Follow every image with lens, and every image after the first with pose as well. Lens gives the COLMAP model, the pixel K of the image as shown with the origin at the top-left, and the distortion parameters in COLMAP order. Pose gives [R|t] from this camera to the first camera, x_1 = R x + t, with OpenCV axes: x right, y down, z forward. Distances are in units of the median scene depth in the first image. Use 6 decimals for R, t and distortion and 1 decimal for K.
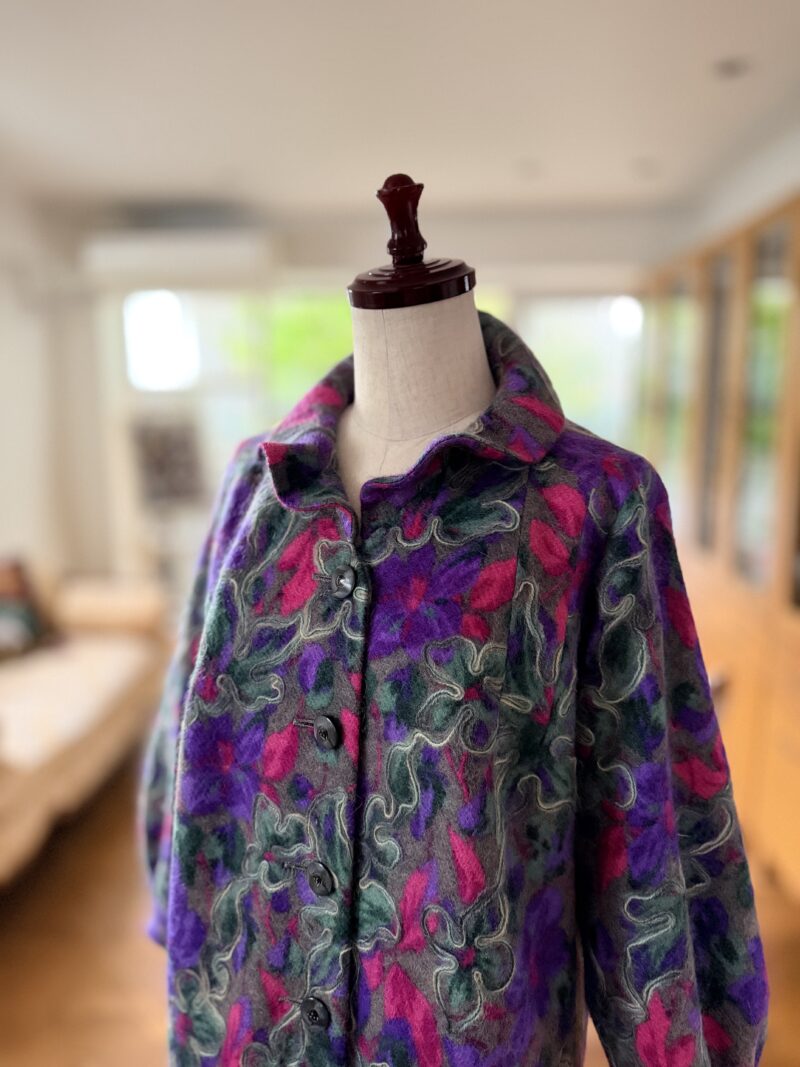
lens RADIAL K [[730.0, 0, 396.9], [0, 730.0, 528.9], [0, 0, 1]] dist [-0.019594, -0.019811]
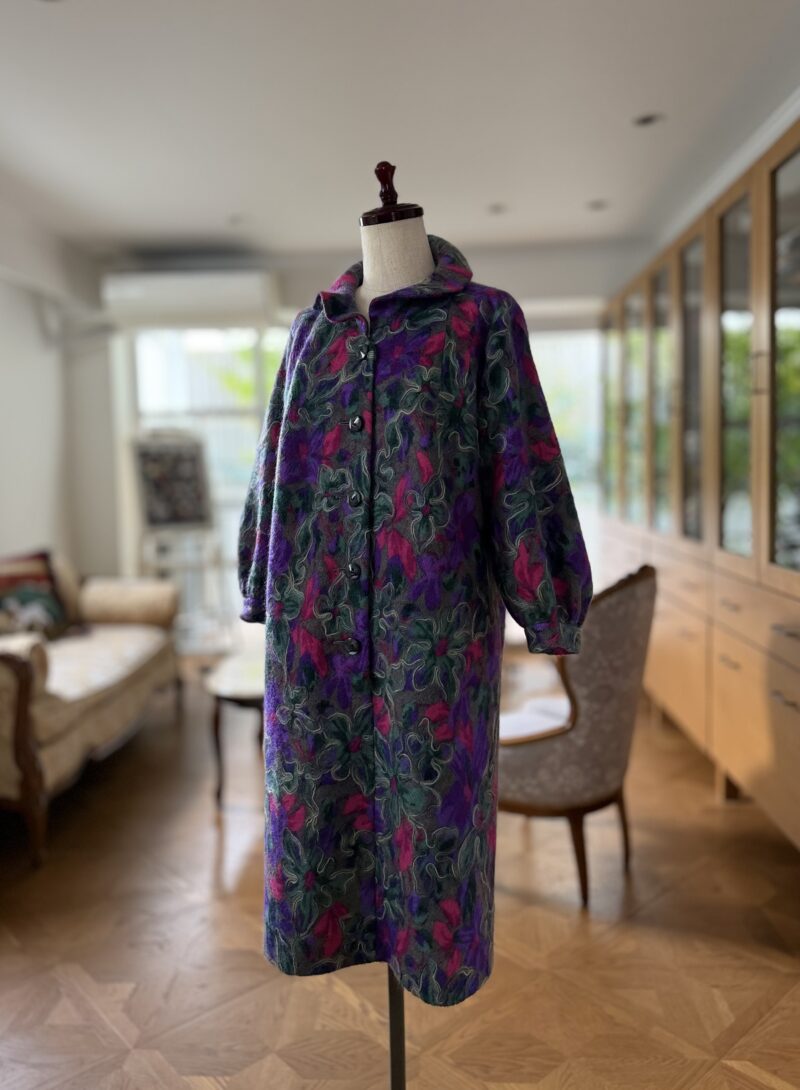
lens RADIAL K [[745.7, 0, 397.1], [0, 745.7, 546.0], [0, 0, 1]] dist [-0.019594, -0.019811]
pose [[0.999493, -0.026820, 0.017162, -0.025671], [0.027716, 0.998142, -0.054260, 0.726643], [-0.015675, 0.054708, 0.998379, -1.044779]]
